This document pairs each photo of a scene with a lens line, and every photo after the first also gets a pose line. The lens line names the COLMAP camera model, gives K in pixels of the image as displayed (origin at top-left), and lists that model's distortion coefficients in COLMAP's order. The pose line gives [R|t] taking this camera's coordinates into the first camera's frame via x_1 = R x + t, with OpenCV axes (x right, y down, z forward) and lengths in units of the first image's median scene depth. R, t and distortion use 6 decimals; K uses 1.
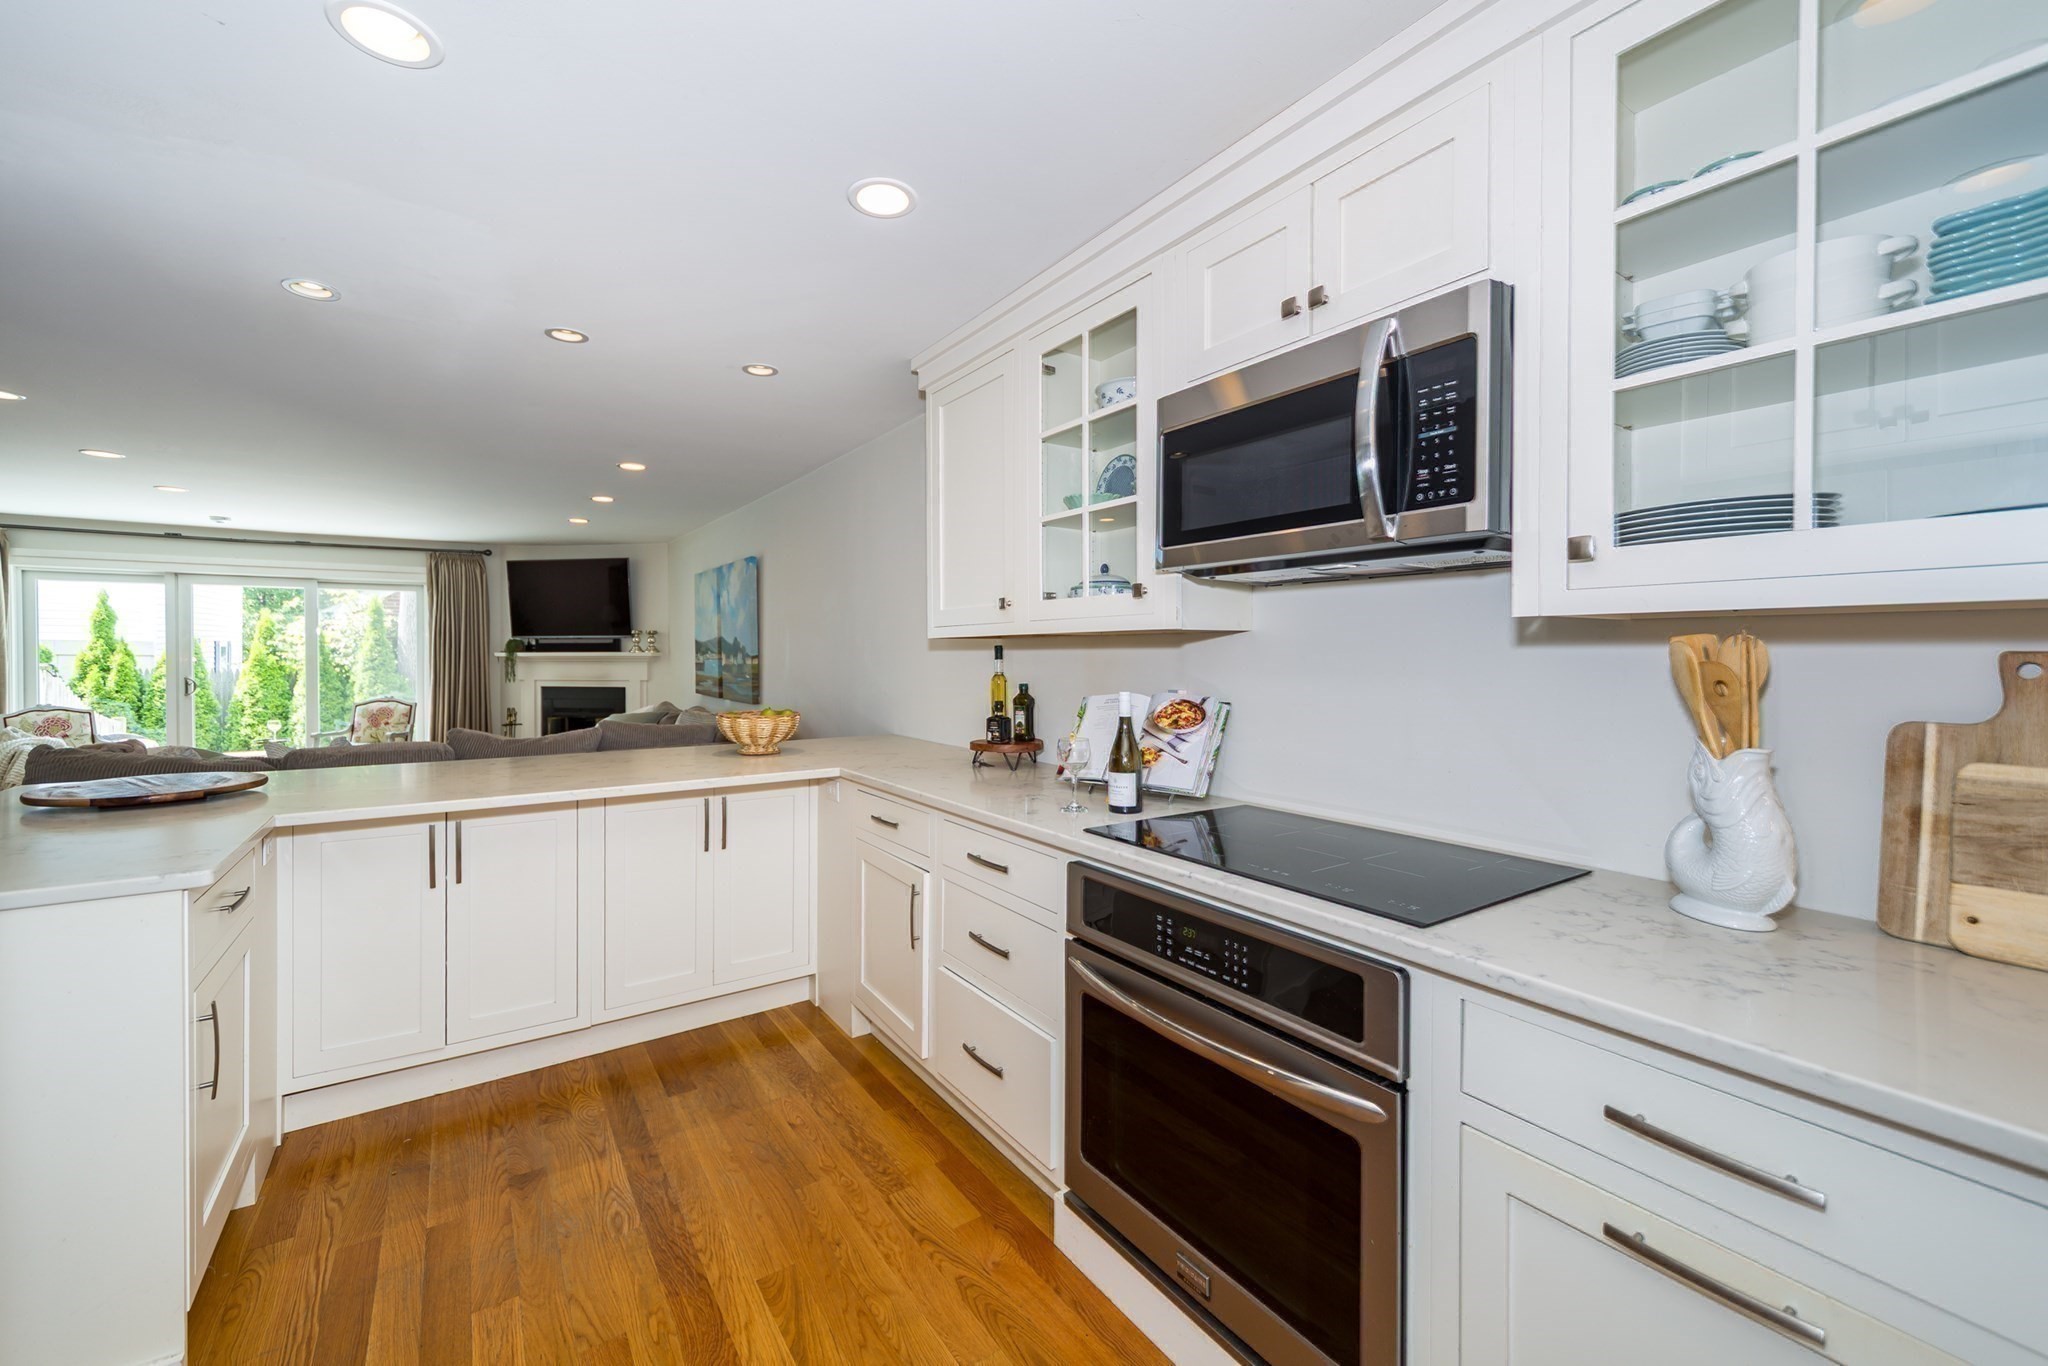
lens RADIAL K [[820.2, 0, 1035.7], [0, 820.2, 662.6], [0, 0, 1]] dist [0.002806, -0.000698]
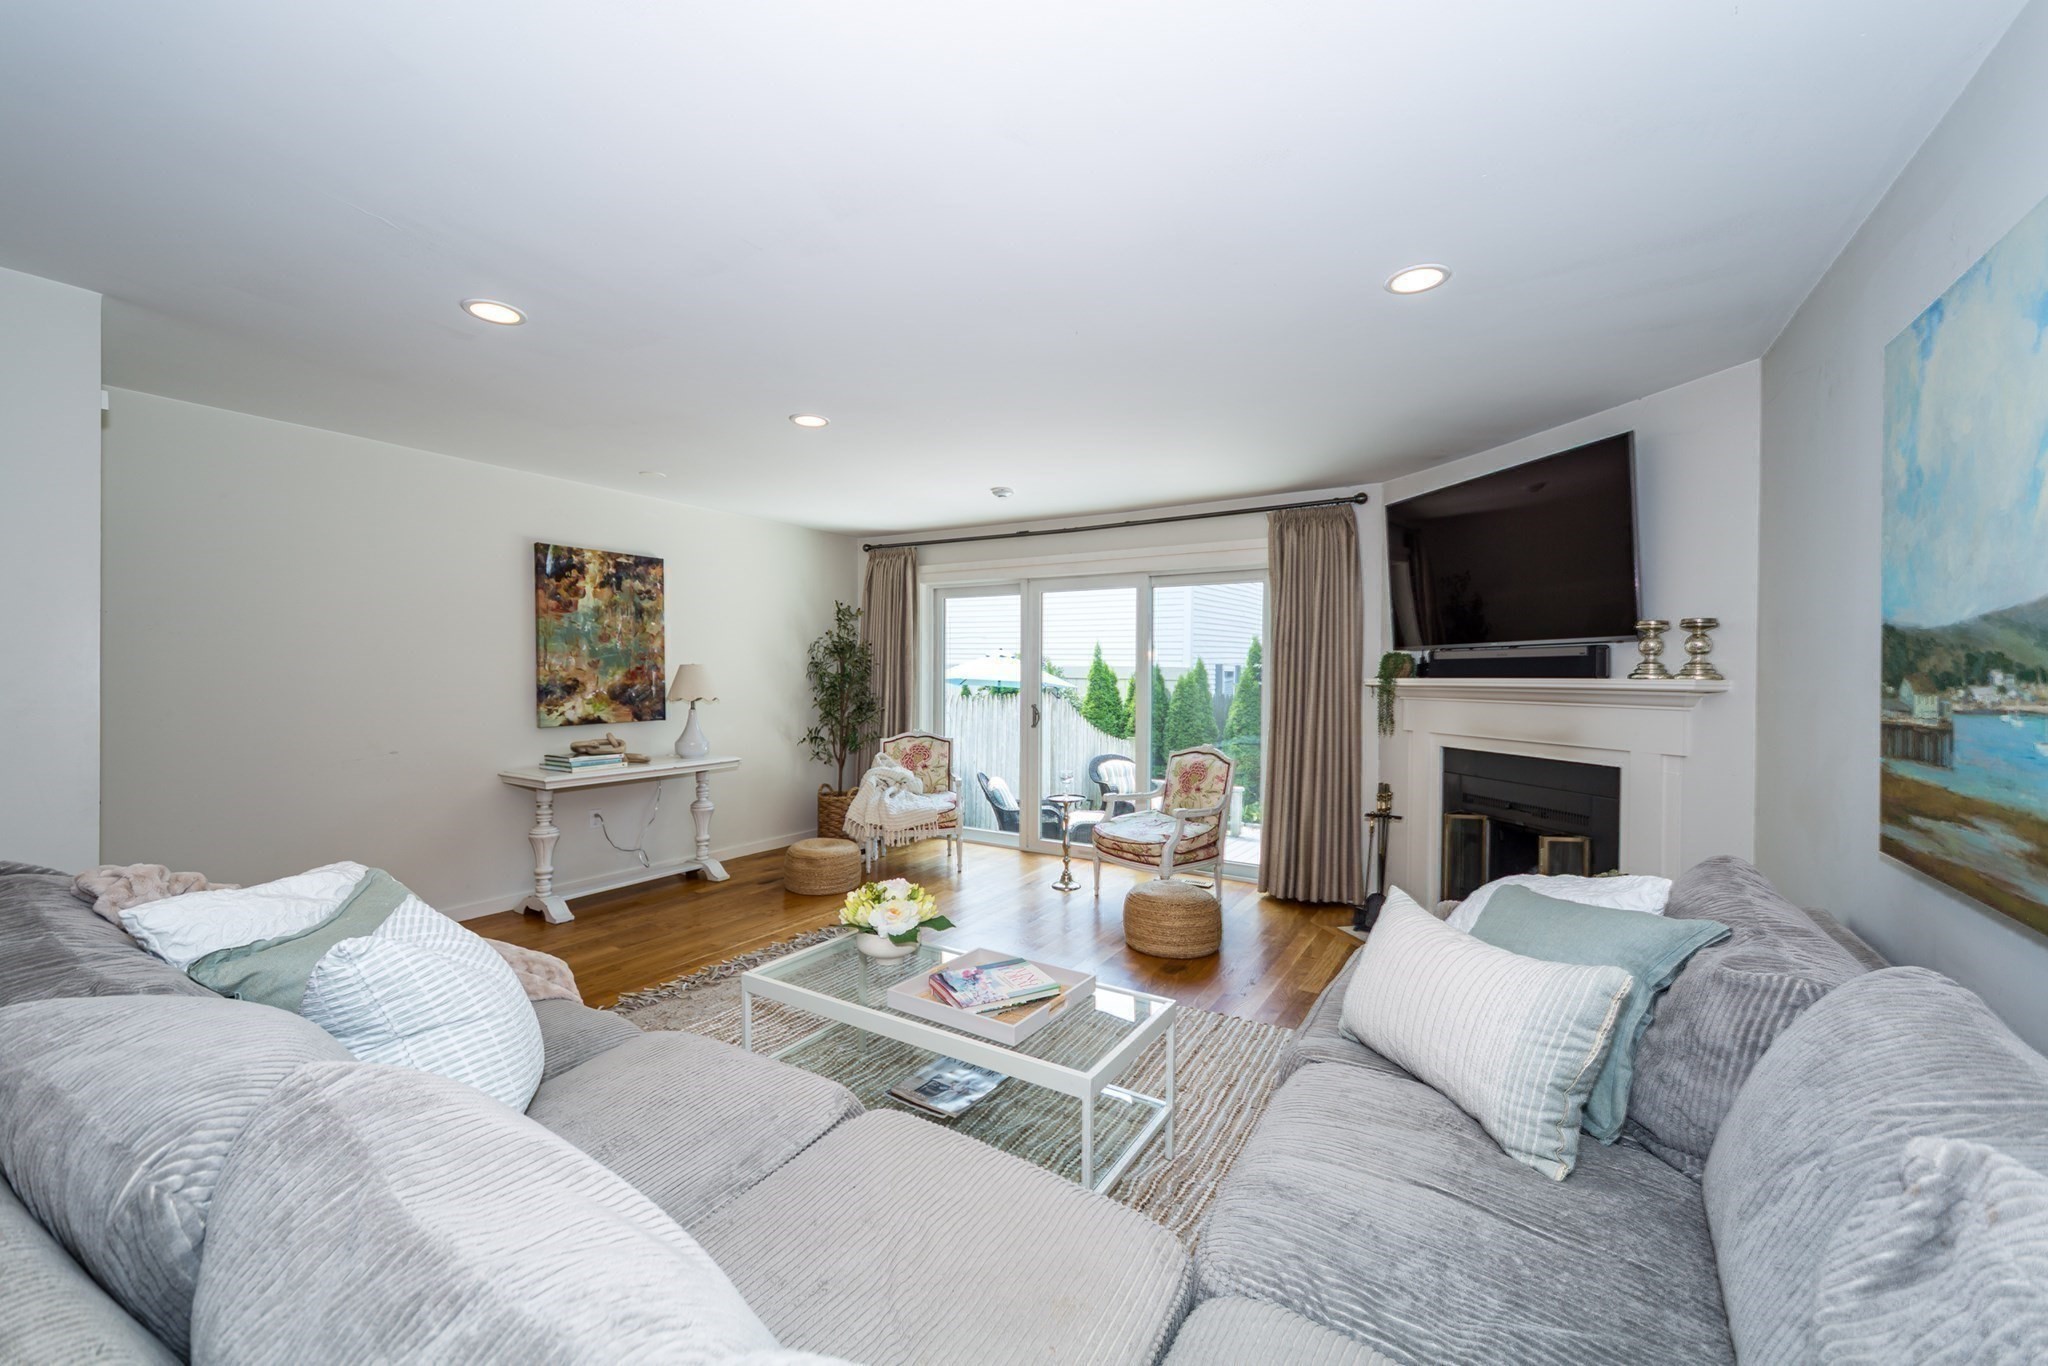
lens RADIAL K [[820.2, 0, 1010.2], [0, 820.2, 665.9], [0, 0, 1]] dist [0.002806, -0.000698]
pose [[0.386975, -0.007061, -0.922063, -0.265937], [-0.022325, 0.999606, -0.017024, -0.005809], [0.921820, 0.027173, 0.386665, 0.613995]]
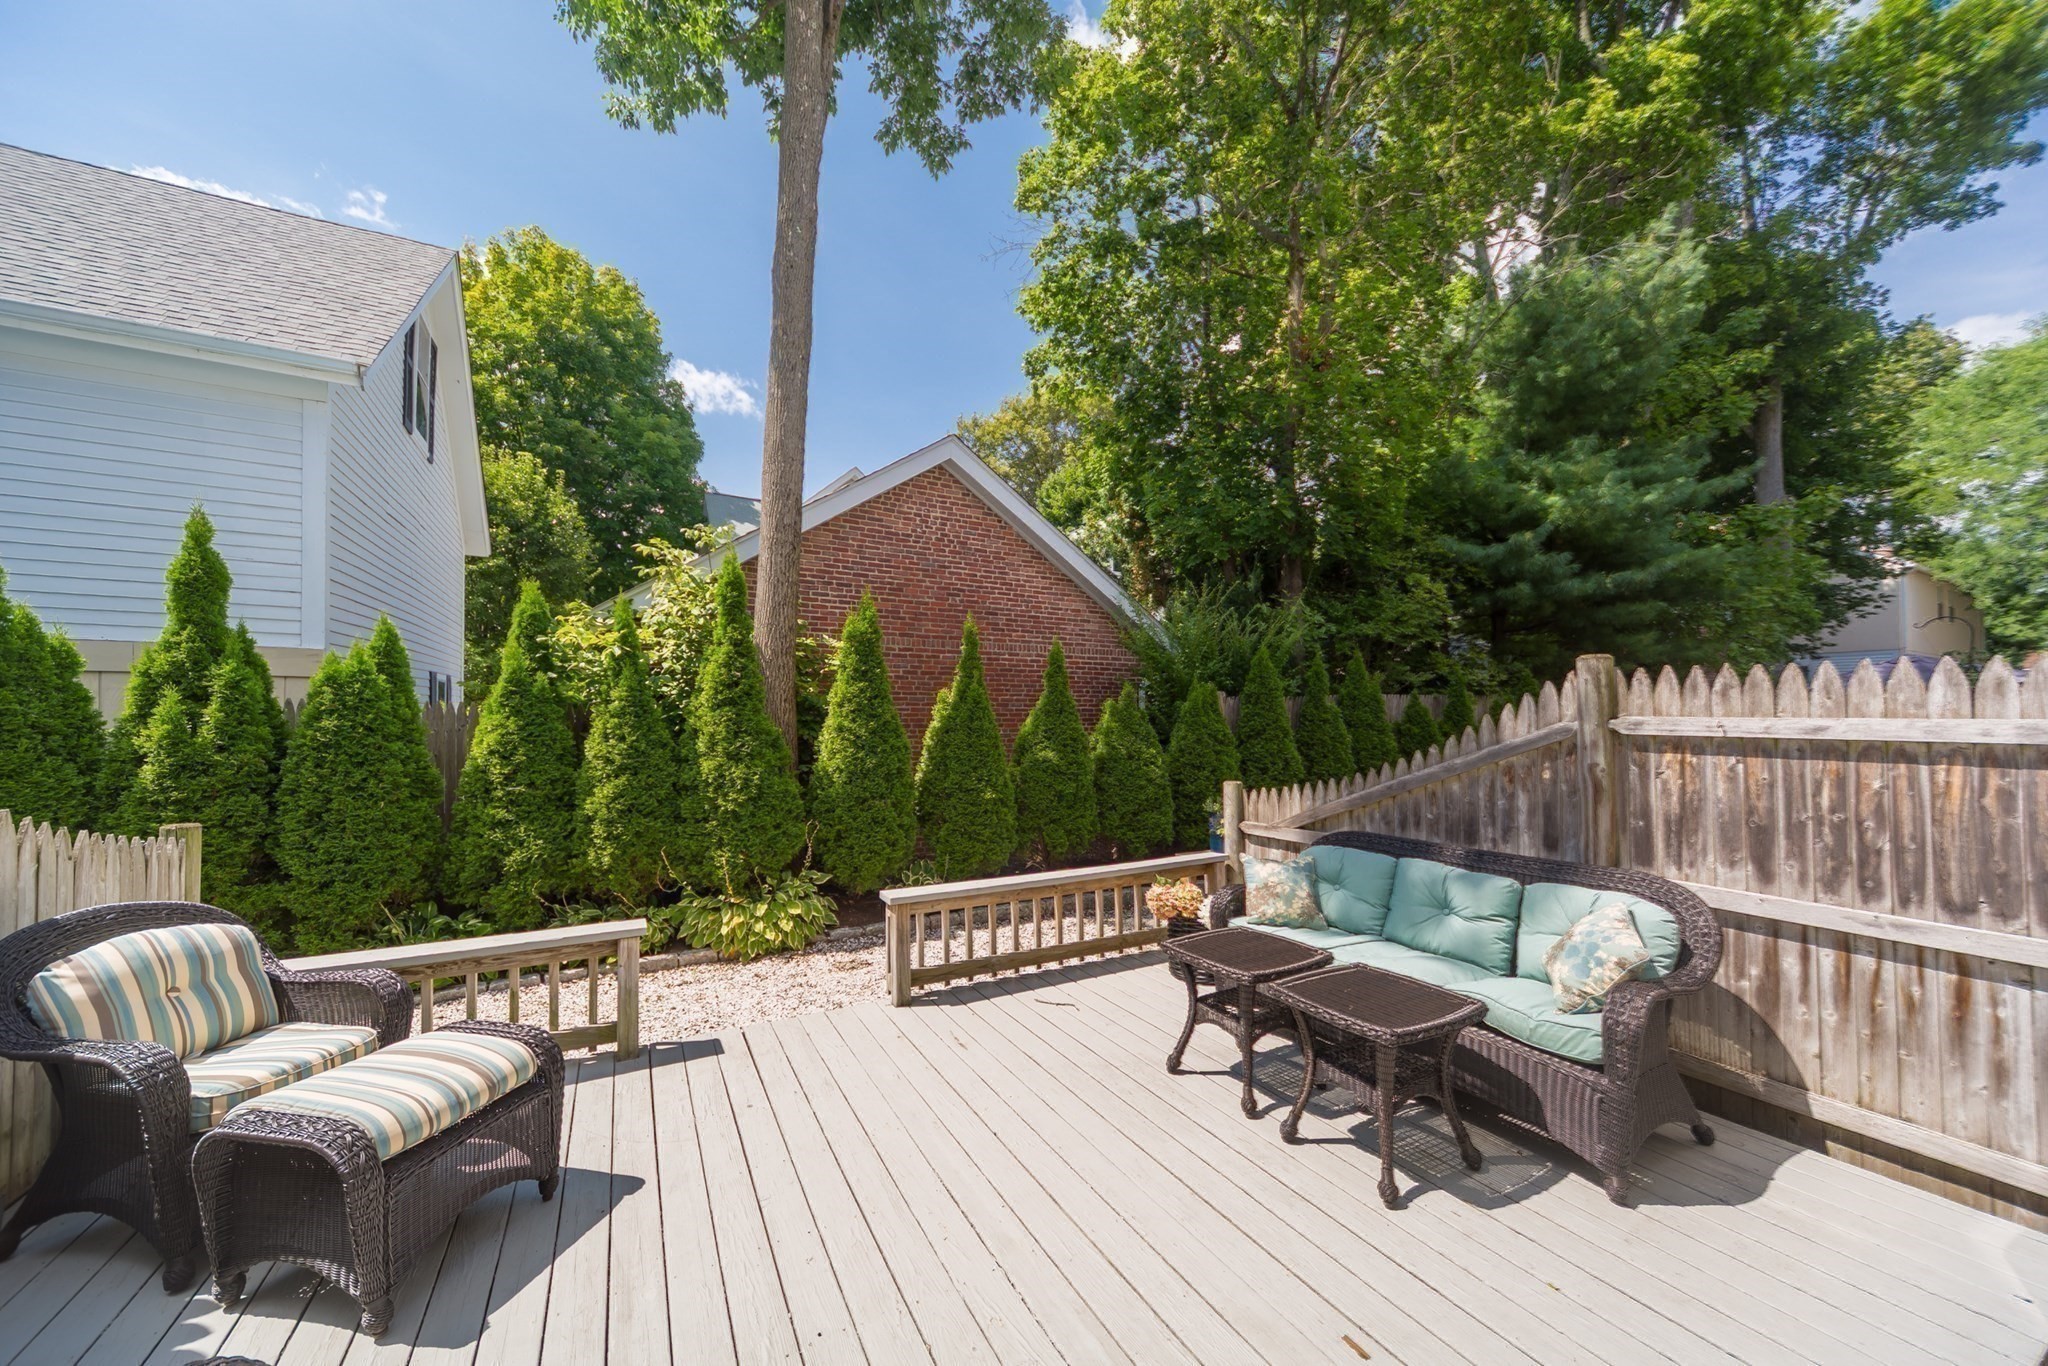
lens RADIAL K [[773.2, 0, 1053.2], [0, 773.2, 713.8], [0, 0, 1]] dist [0.000814, -0.000034]
pose [[0.994097, -0.003126, -0.108447, -1.001353], [0.001122, 0.999828, -0.018530, 0.038931], [0.108486, 0.018298, 0.993930, 1.002509]]
